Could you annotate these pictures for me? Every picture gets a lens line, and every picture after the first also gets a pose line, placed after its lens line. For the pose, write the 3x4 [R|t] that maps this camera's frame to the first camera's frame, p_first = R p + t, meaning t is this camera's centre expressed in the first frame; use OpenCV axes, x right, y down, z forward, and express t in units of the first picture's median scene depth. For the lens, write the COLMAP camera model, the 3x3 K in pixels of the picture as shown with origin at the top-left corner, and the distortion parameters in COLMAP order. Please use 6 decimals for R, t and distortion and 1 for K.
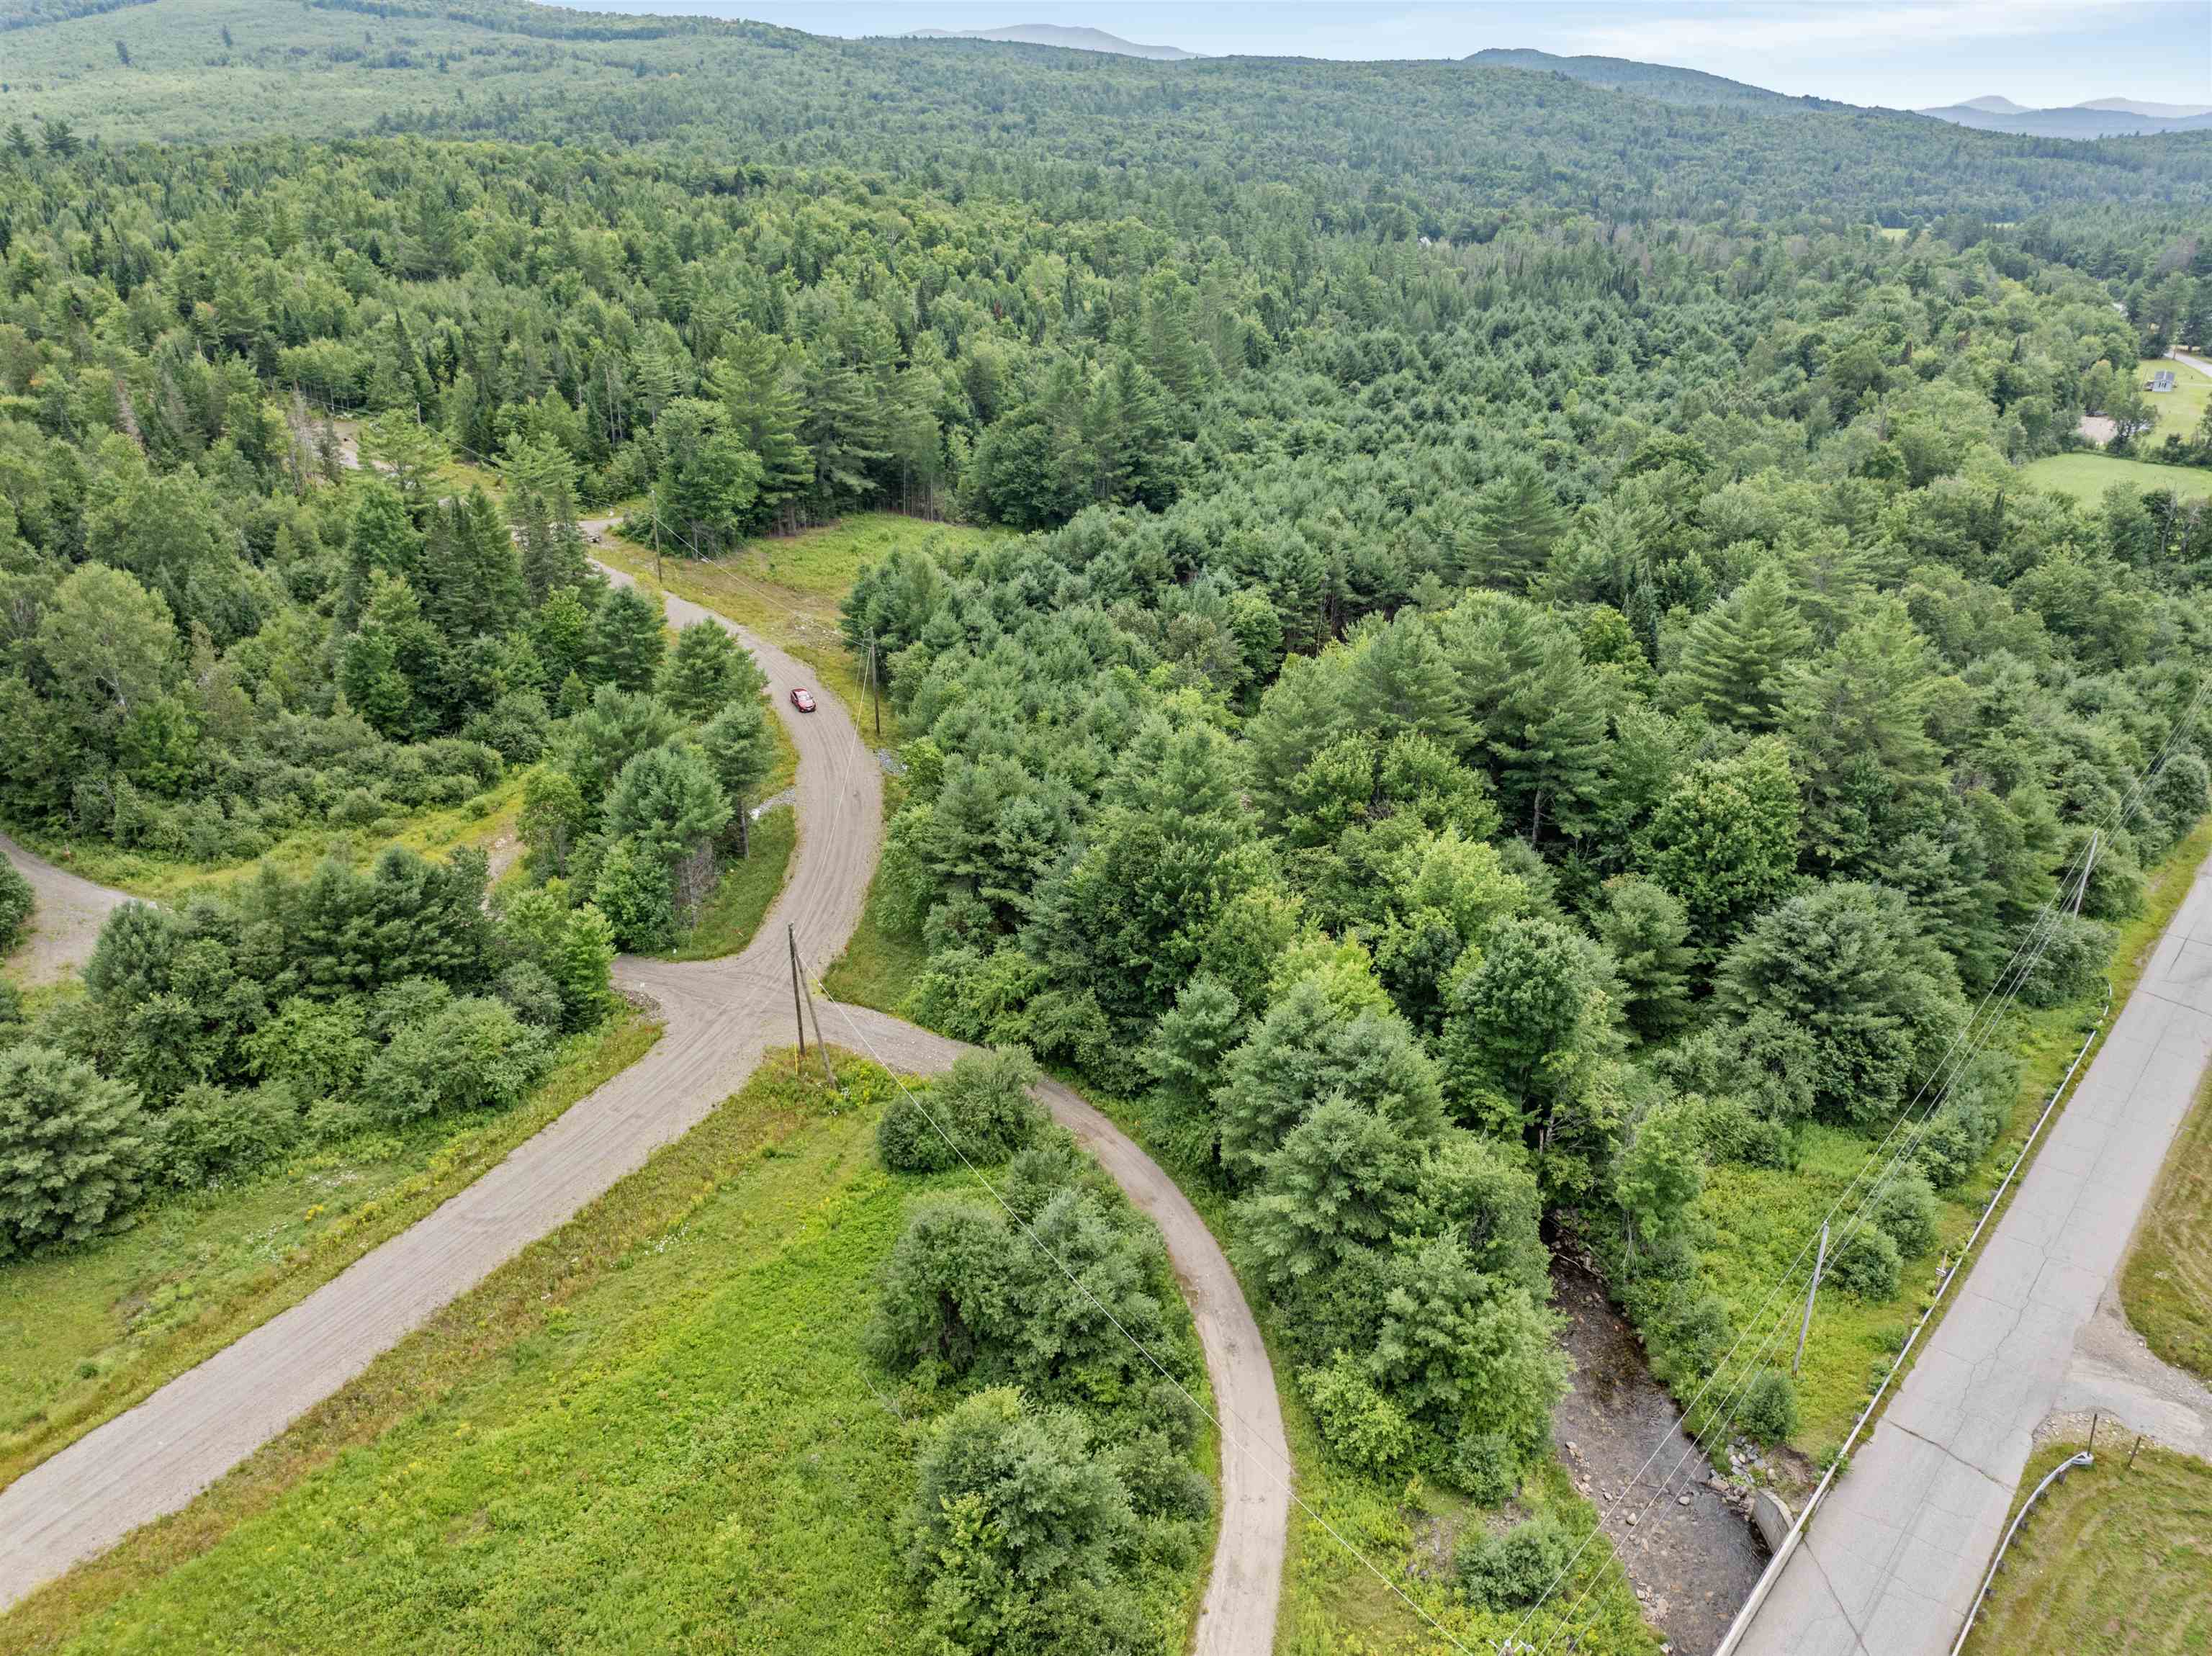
lens RADIAL K [[1554.2, 0, 1114.6], [0, 1554.2, 820.2], [0, 0, 1]] dist [-0.038736, -0.000747]
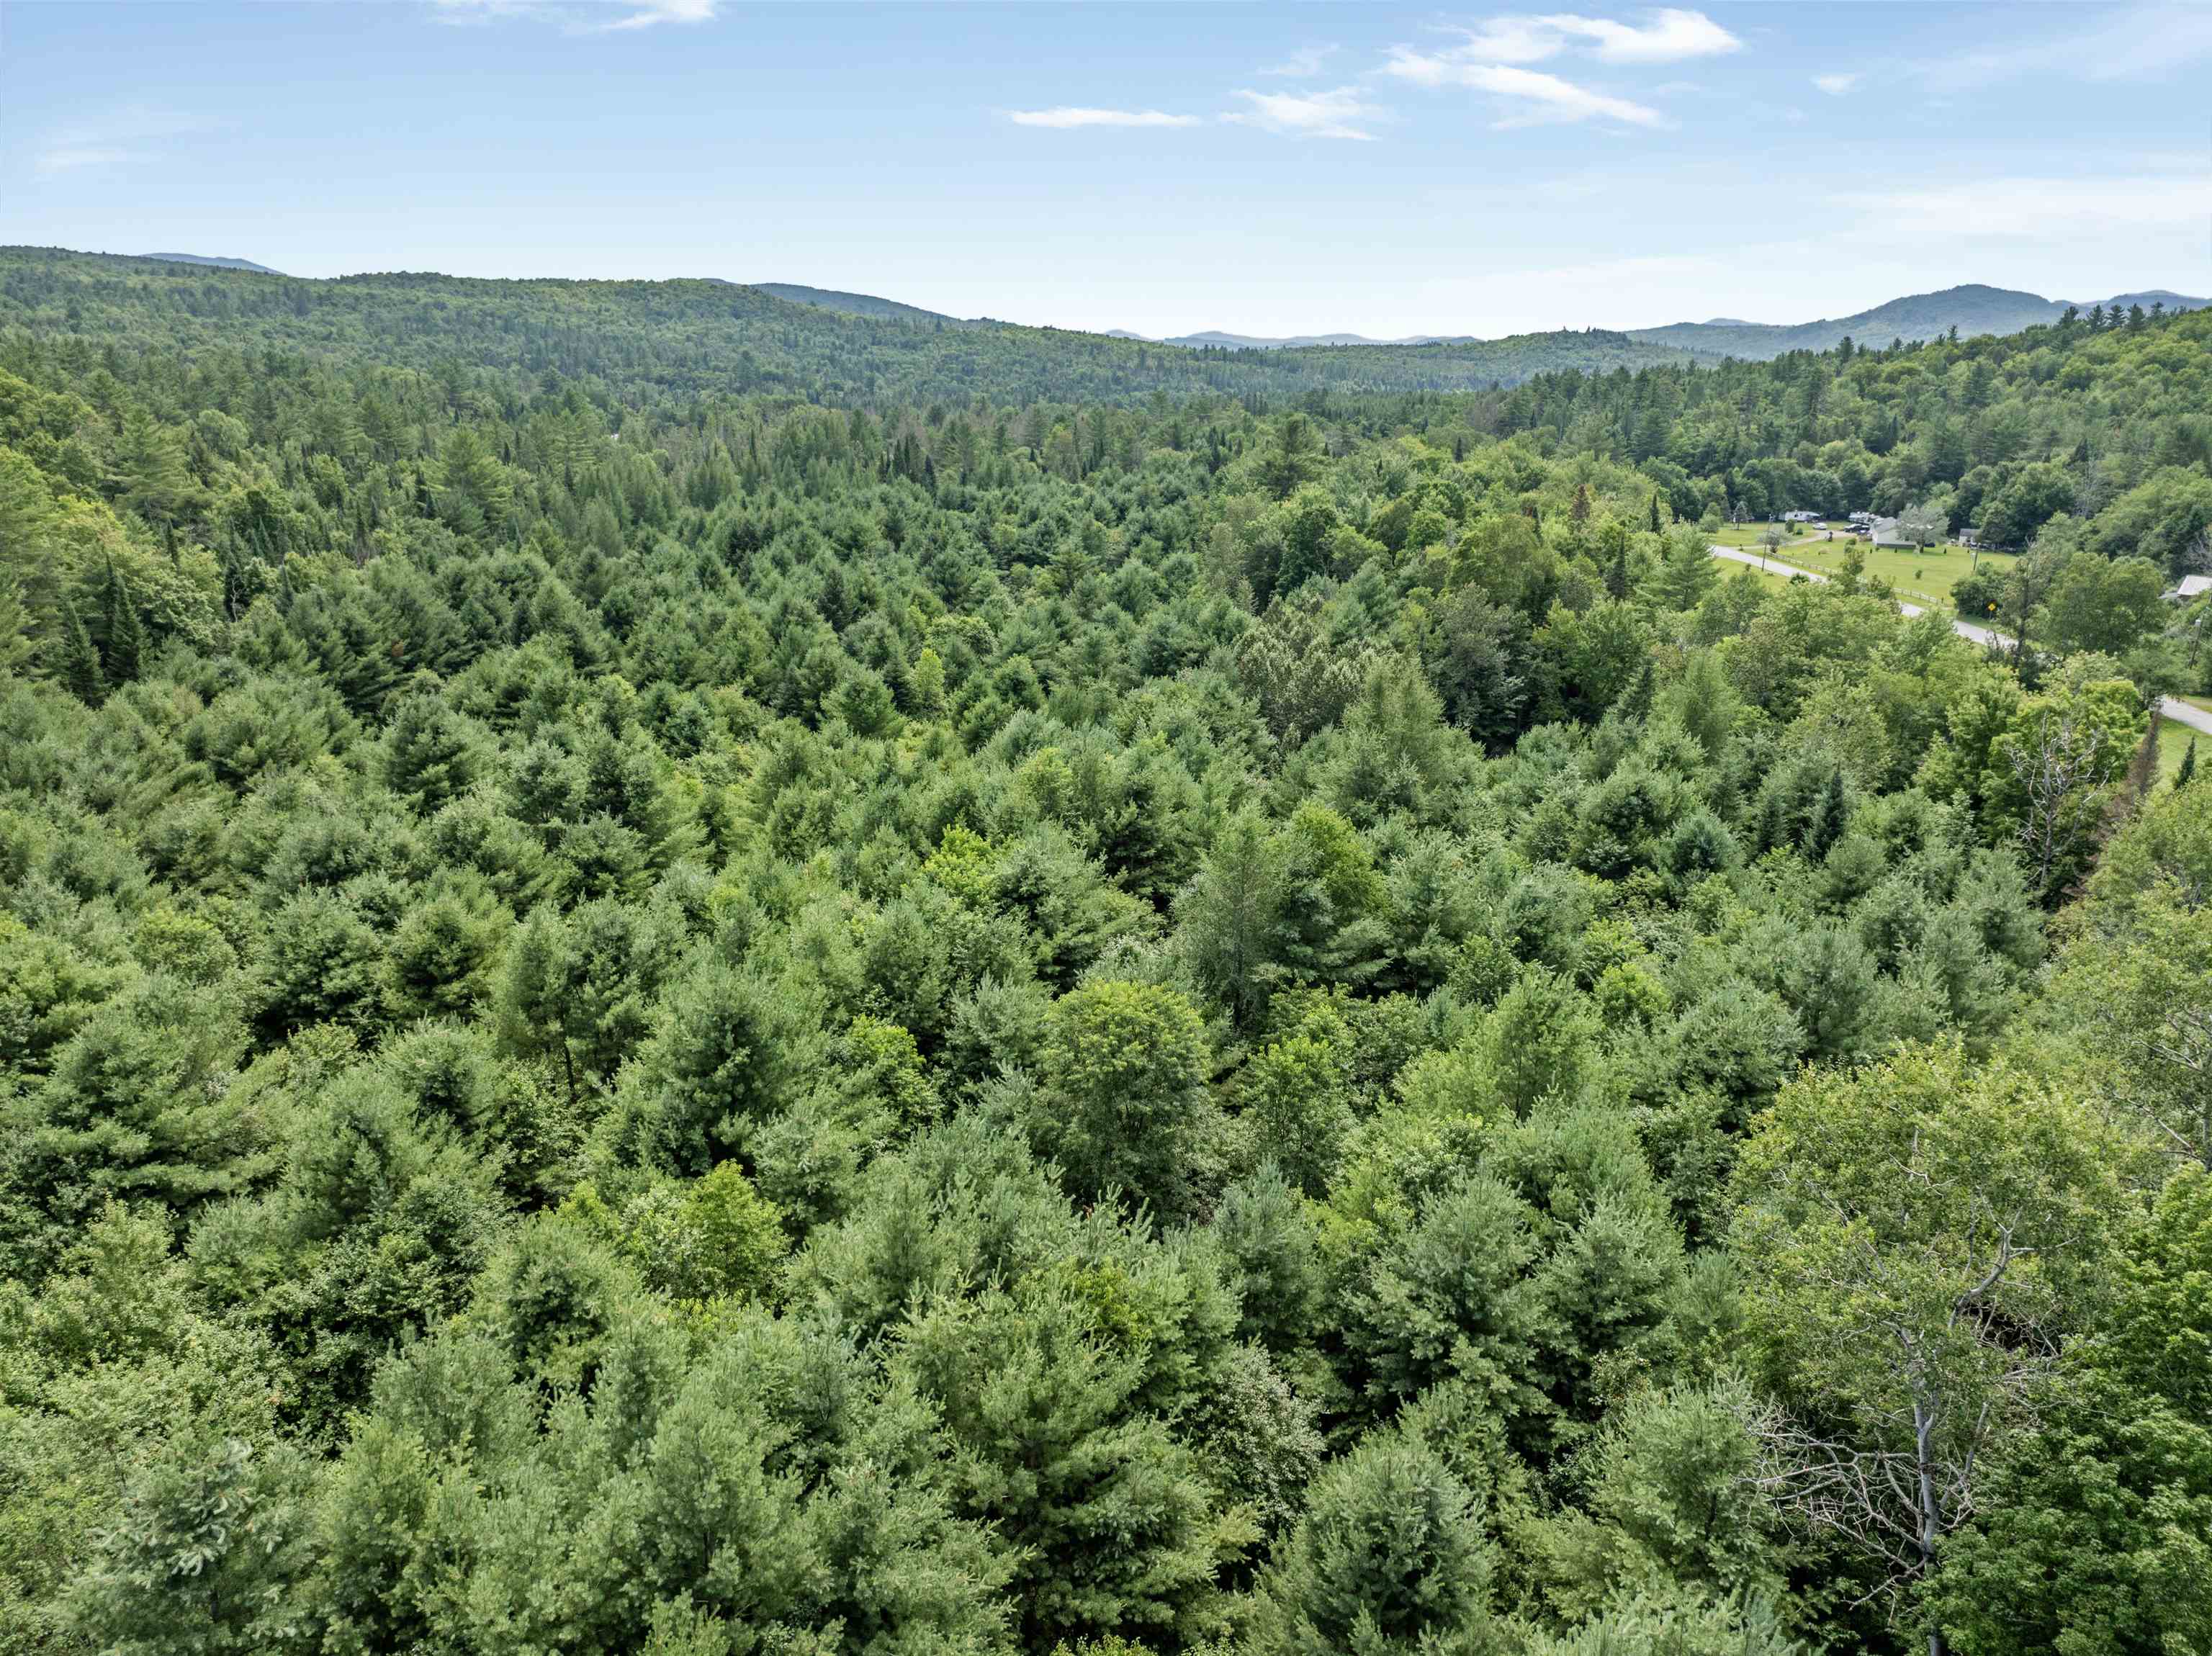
lens RADIAL K [[1555.9, 0, 1114.9], [0, 1555.9, 815.9], [0, 0, 1]] dist [-0.037913, 0.000588]
pose [[0.887990, -0.125337, 0.442453, 0.160671], [0.184795, 0.978295, -0.093749, -0.208849], [-0.421099, 0.165011, 0.891878, 0.676252]]
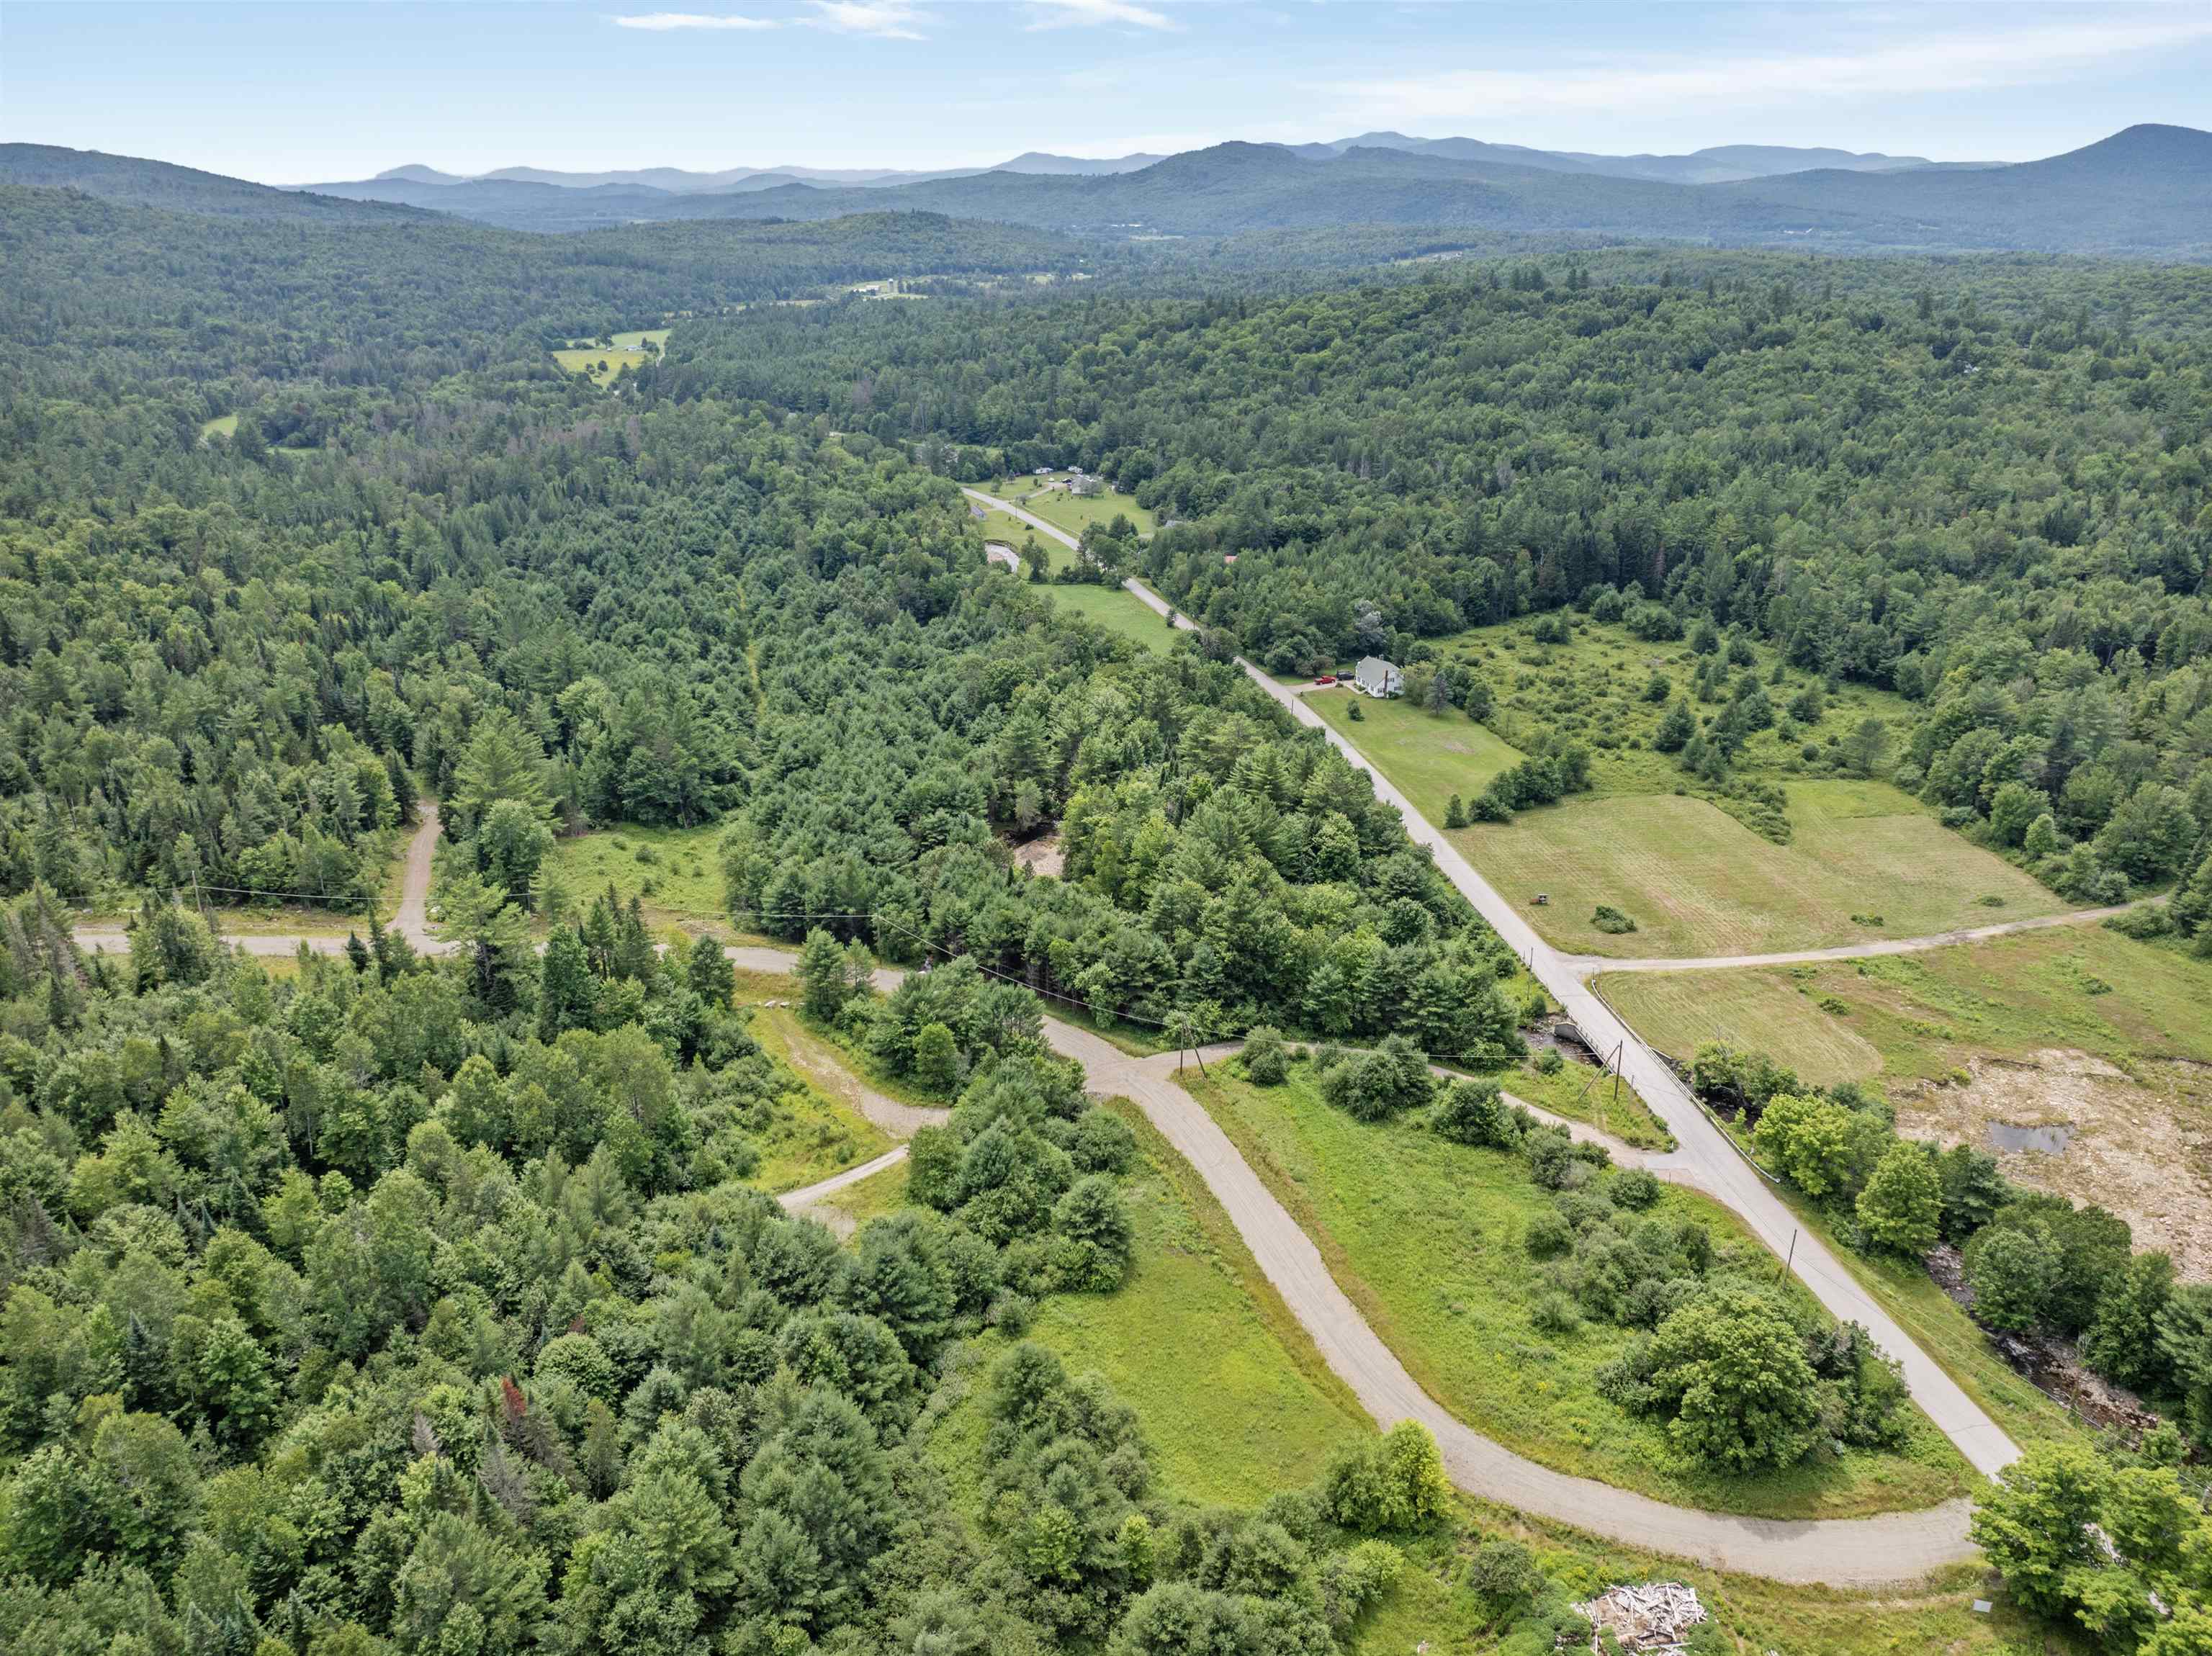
lens RADIAL K [[1555.9, 0, 1114.9], [0, 1555.9, 815.9], [0, 0, 1]] dist [-0.037913, 0.000588]
pose [[0.634119, -0.286266, 0.718293, -0.620426], [0.313793, 0.944283, 0.099310, -0.158252], [-0.706701, 0.162421, 0.688616, -0.184306]]
